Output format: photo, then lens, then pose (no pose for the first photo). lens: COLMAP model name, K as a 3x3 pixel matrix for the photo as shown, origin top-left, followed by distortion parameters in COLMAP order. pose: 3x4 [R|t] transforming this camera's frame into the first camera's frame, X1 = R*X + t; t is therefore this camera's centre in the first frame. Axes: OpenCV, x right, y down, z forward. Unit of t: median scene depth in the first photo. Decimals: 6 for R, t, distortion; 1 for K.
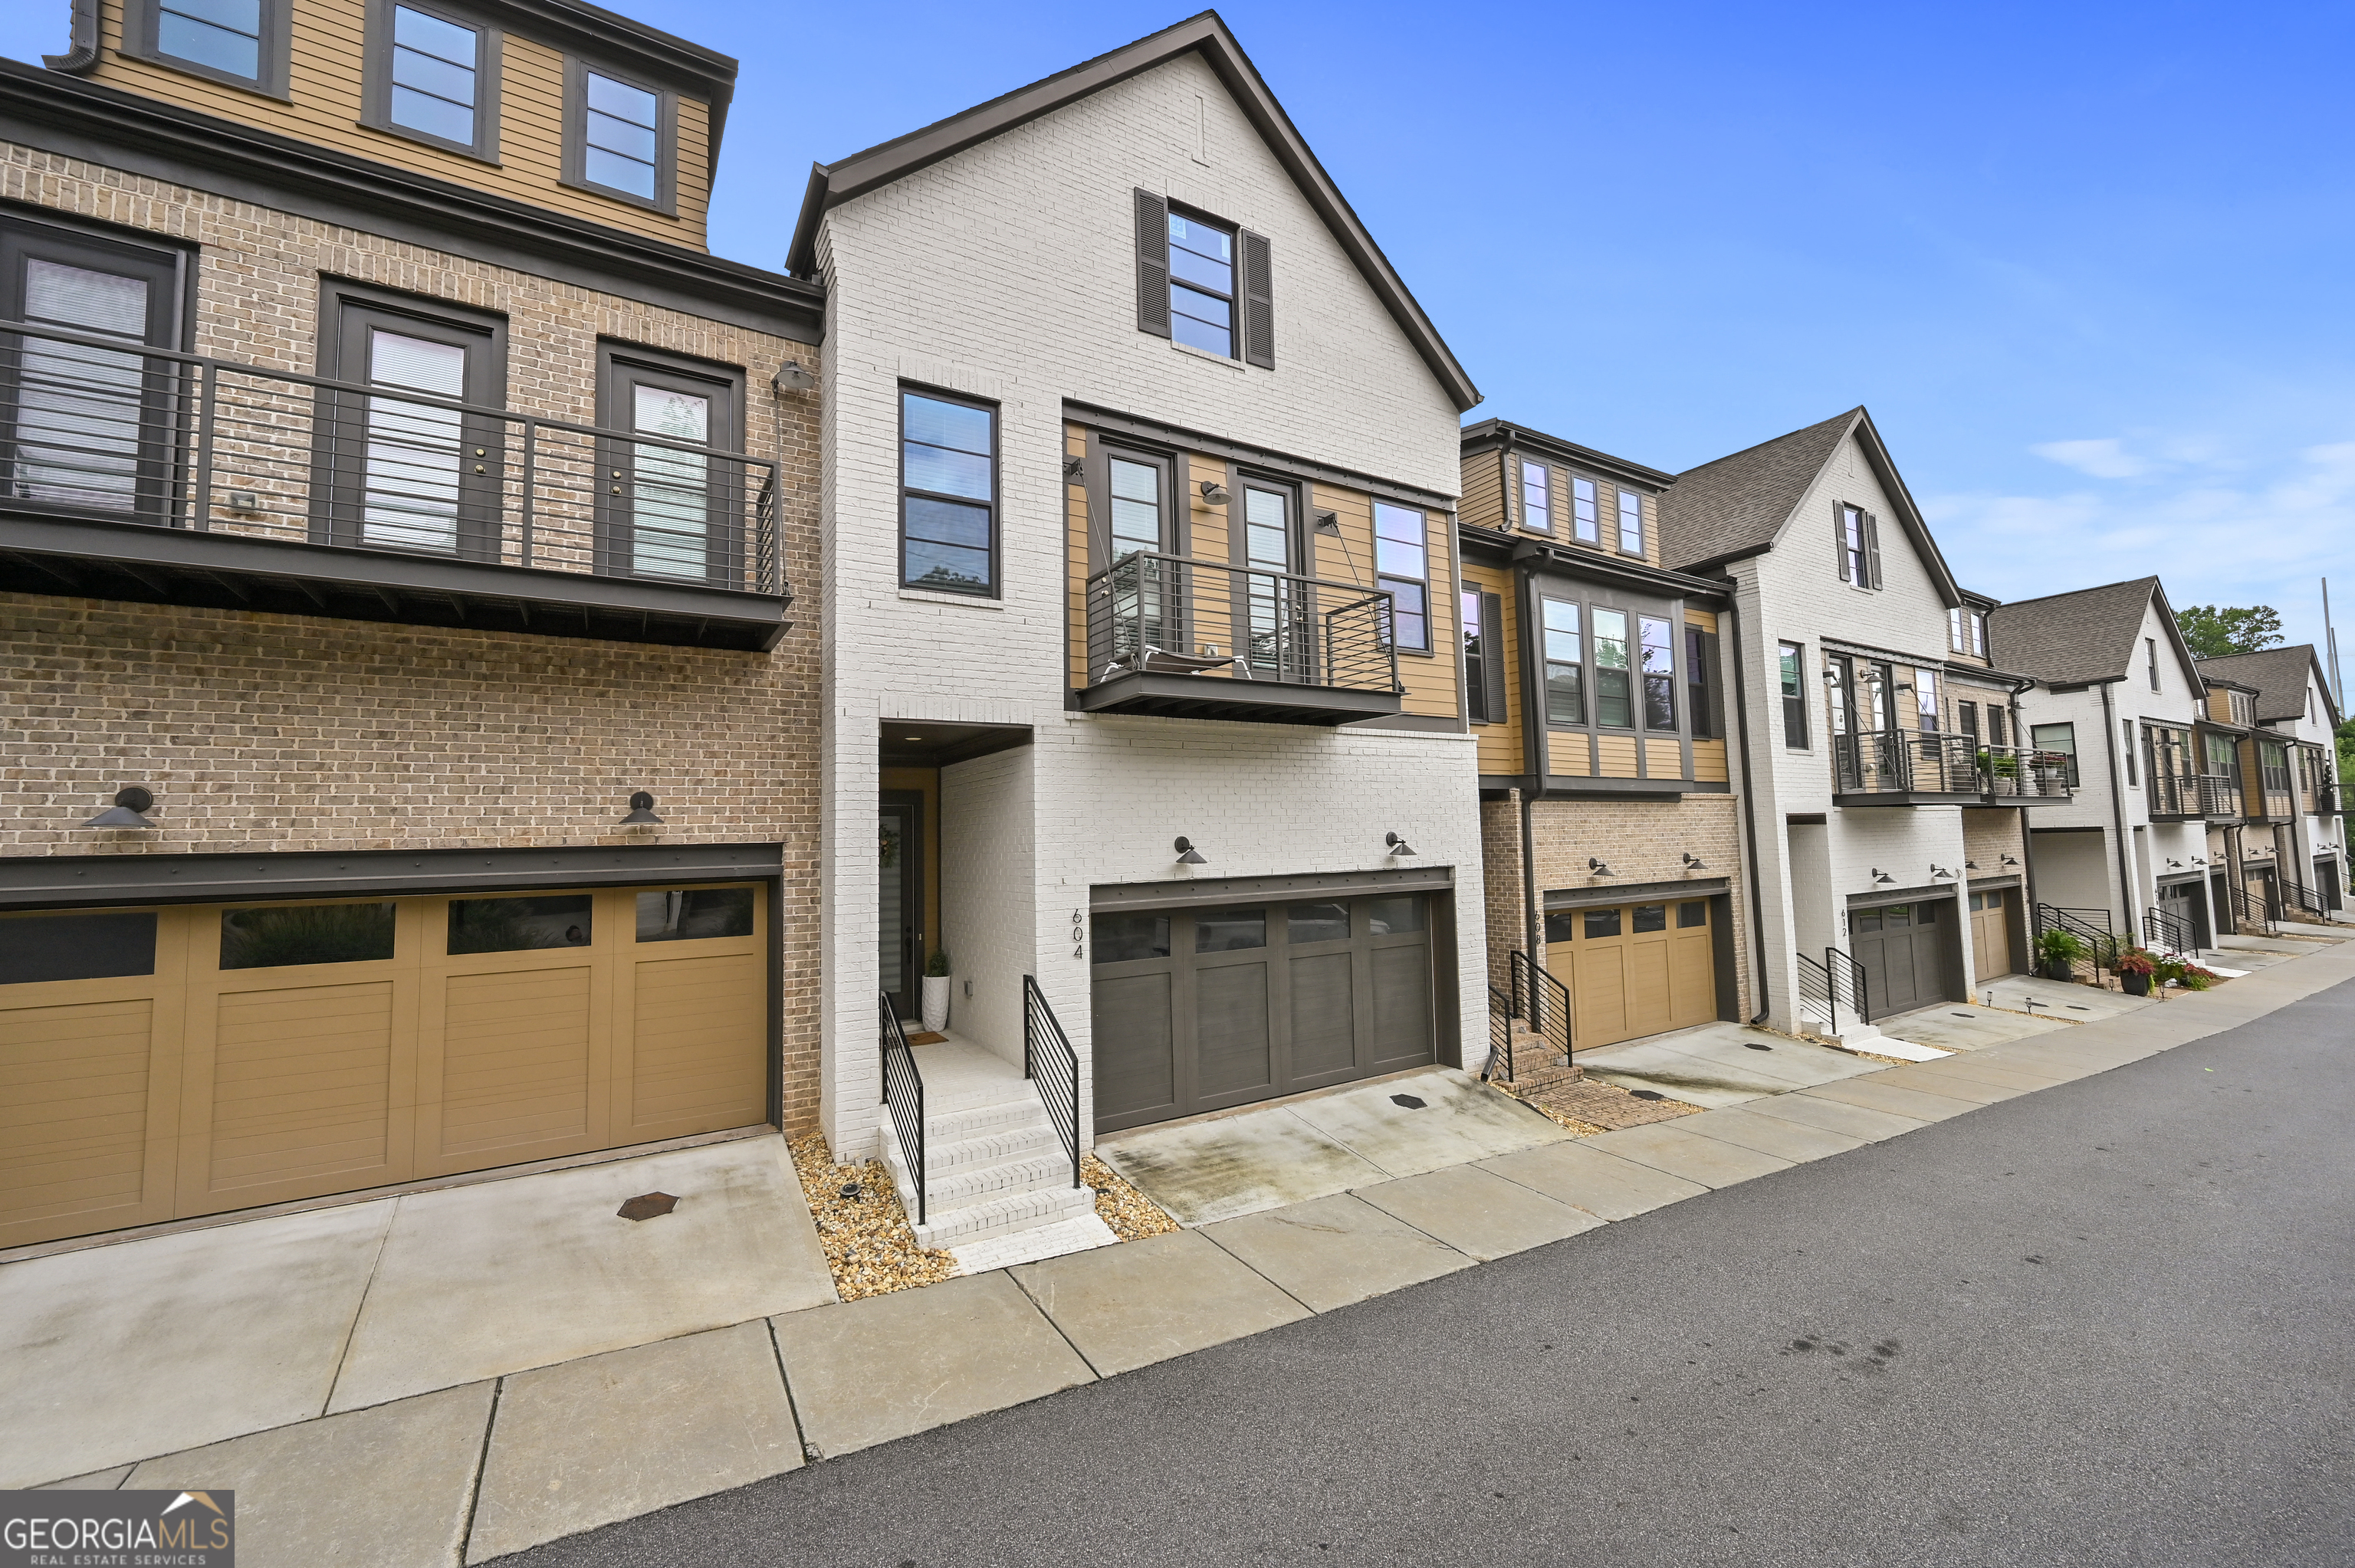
lens RADIAL K [[933.6, 0, 1176.9], [0, 933.6, 779.5], [0, 0, 1]] dist [-0.000650, 0.000237]
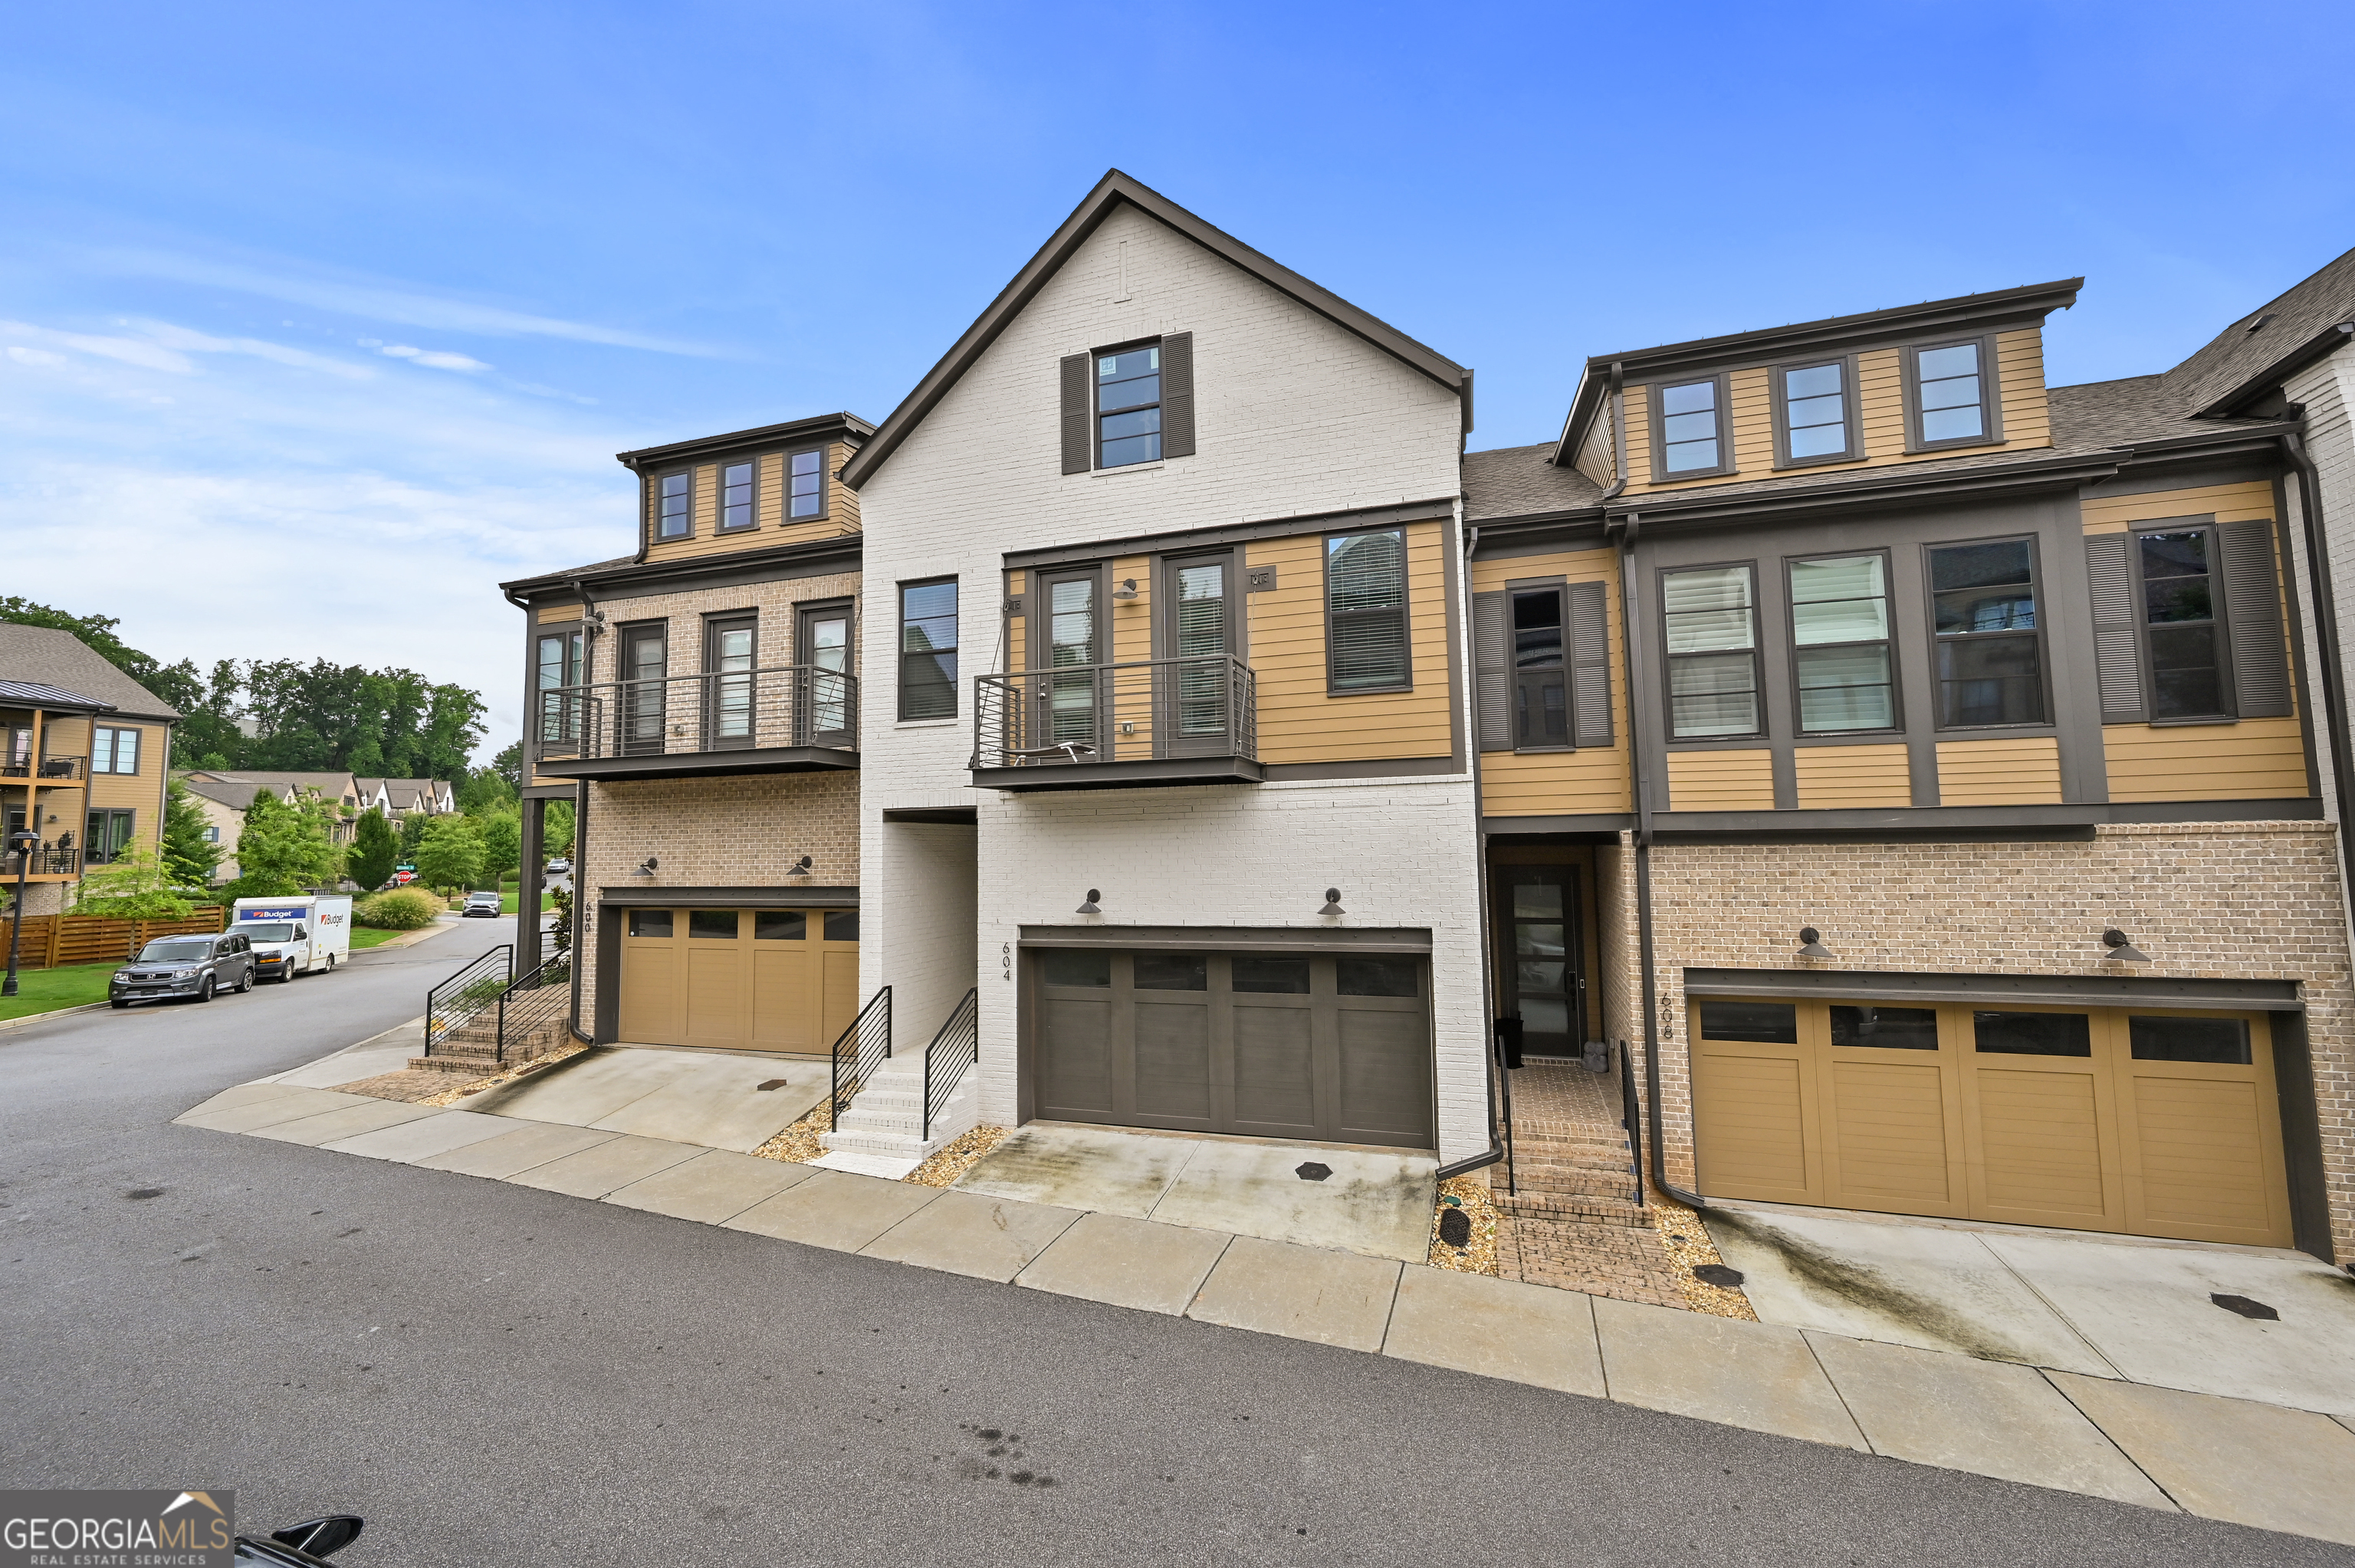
lens RADIAL K [[933.6, 0, 1179.9], [0, 933.6, 778.9], [0, 0, 1]] dist [-0.000650, 0.000237]
pose [[0.647083, -0.042973, -0.761208, 1.005487], [0.052620, 0.998547, -0.011640, -0.060985], [0.760602, -0.032523, 0.648403, 0.315090]]
